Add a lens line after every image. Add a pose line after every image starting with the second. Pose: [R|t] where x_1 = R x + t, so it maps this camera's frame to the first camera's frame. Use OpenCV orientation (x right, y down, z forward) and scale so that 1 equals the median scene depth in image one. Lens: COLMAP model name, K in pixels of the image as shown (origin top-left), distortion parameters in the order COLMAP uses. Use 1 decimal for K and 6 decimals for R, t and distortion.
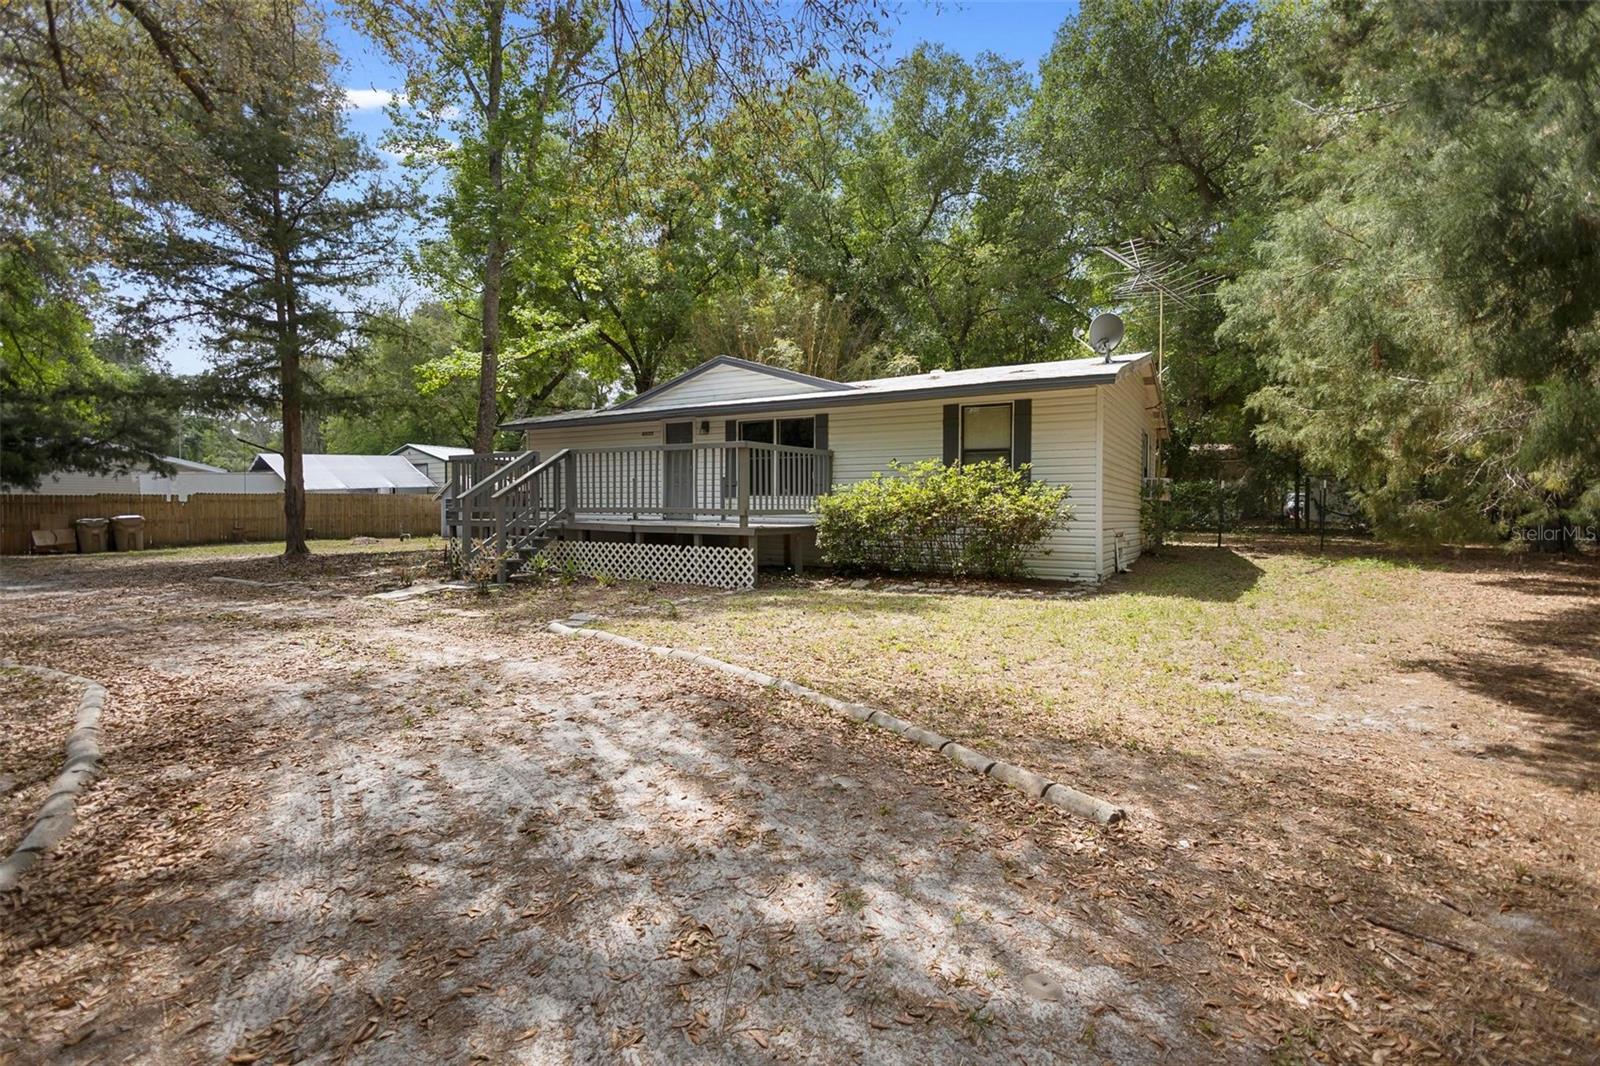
lens RADIAL K [[745.7, 0, 803.1], [0, 745.7, 528.9], [0, 0, 1]] dist [0.013611, -0.003872]
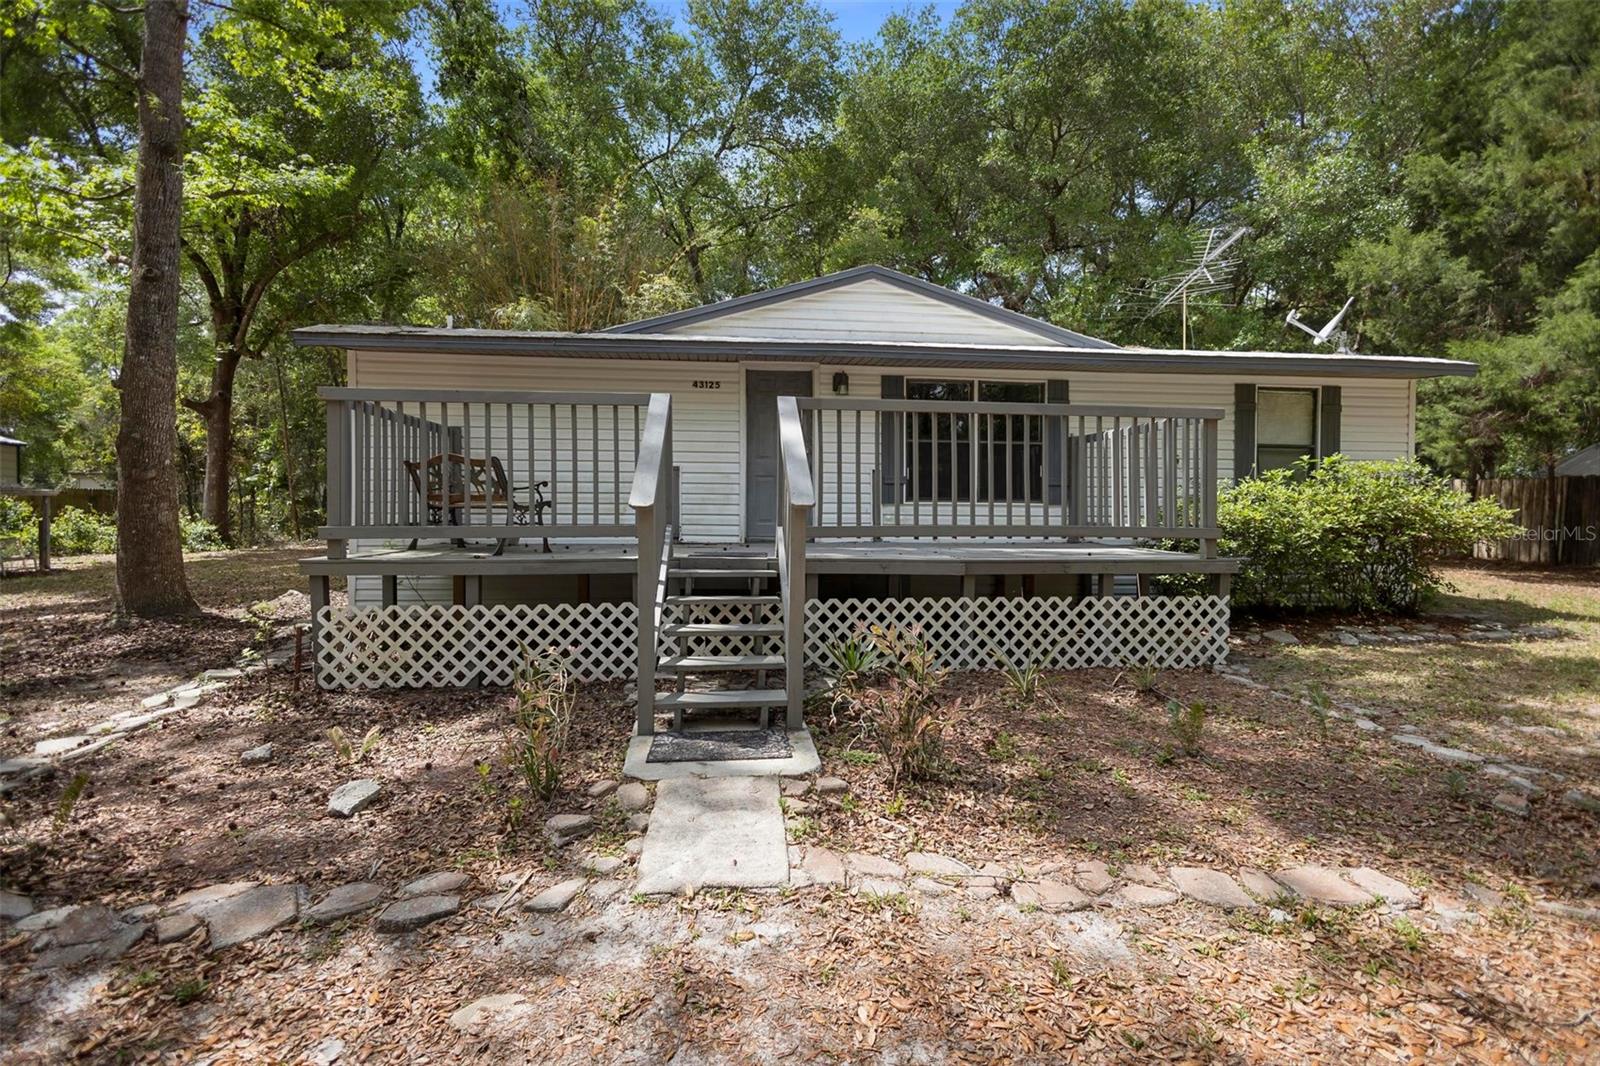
lens RADIAL K [[745.7, 0, 798.6], [0, 745.7, 527.2], [0, 0, 1]] dist [0.013611, -0.003872]
pose [[0.790258, -0.013427, 0.612627, -0.567088], [0.016598, 0.999862, 0.000503, -0.026811], [-0.612549, 0.009771, 0.790372, 0.617282]]
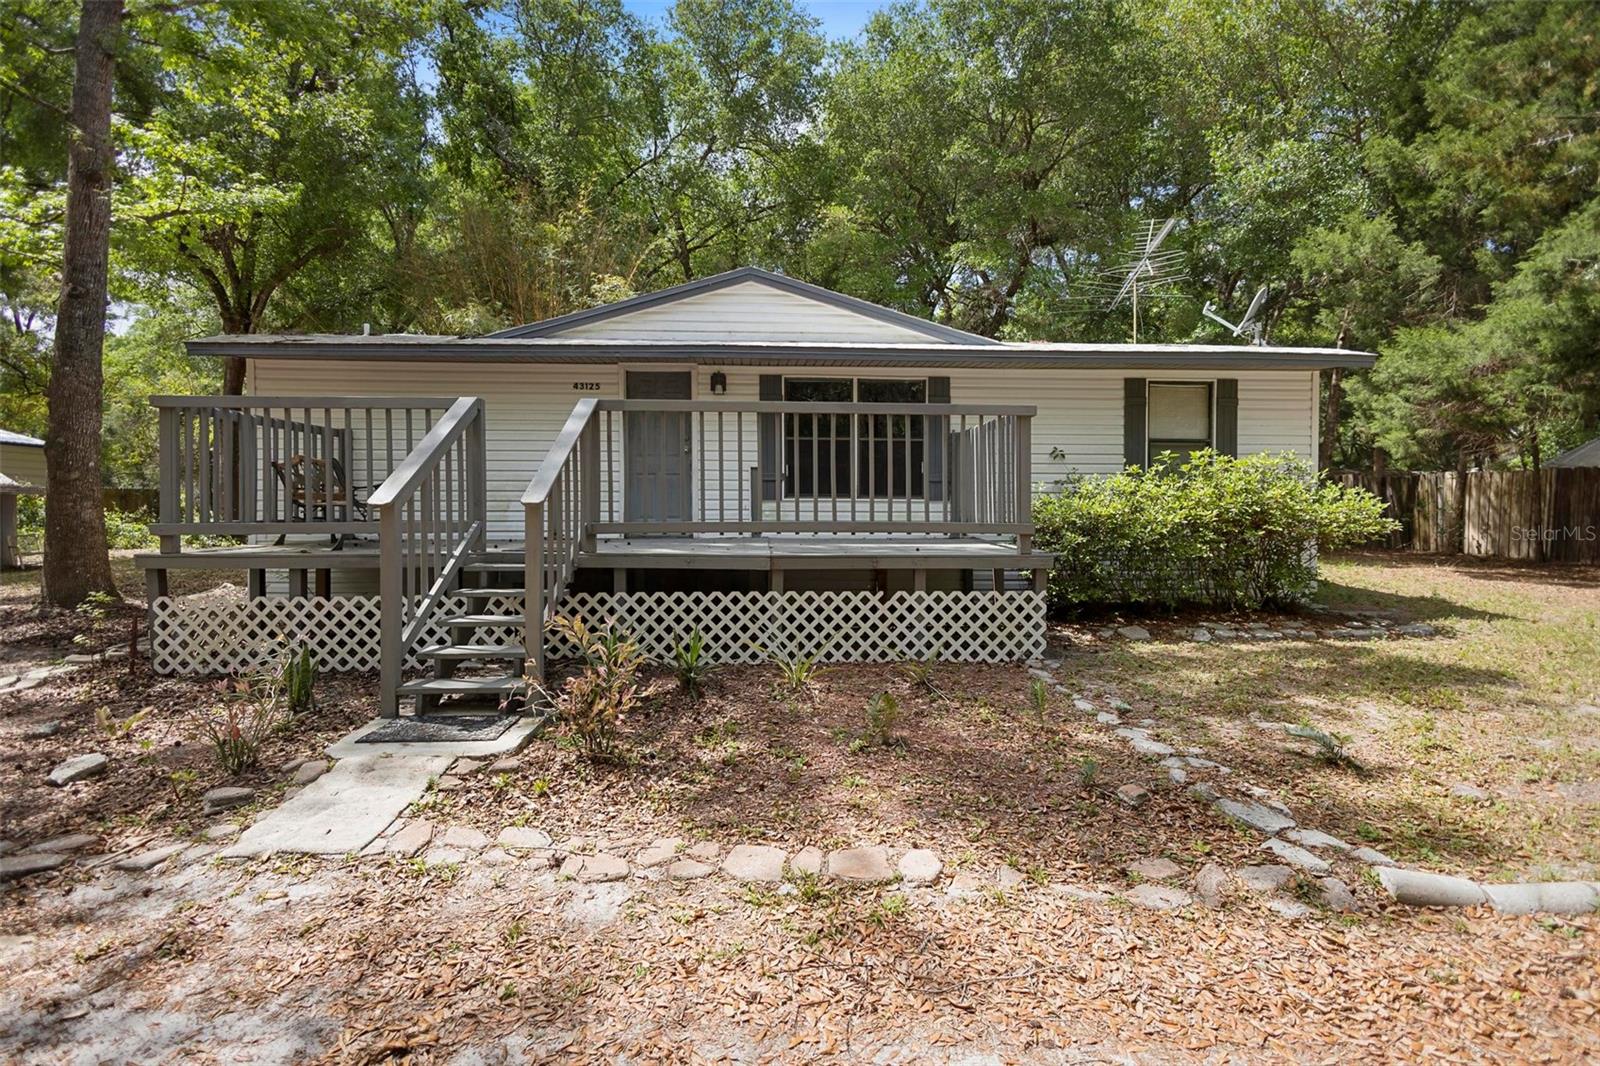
lens RADIAL K [[745.7, 0, 799.9], [0, 745.7, 520.0], [0, 0, 1]] dist [0.013611, -0.003872]
pose [[0.827562, -0.012325, 0.561239, -0.456367], [0.018001, 0.999827, -0.004586, -0.024432], [-0.561085, 0.013898, 0.827641, 0.517434]]
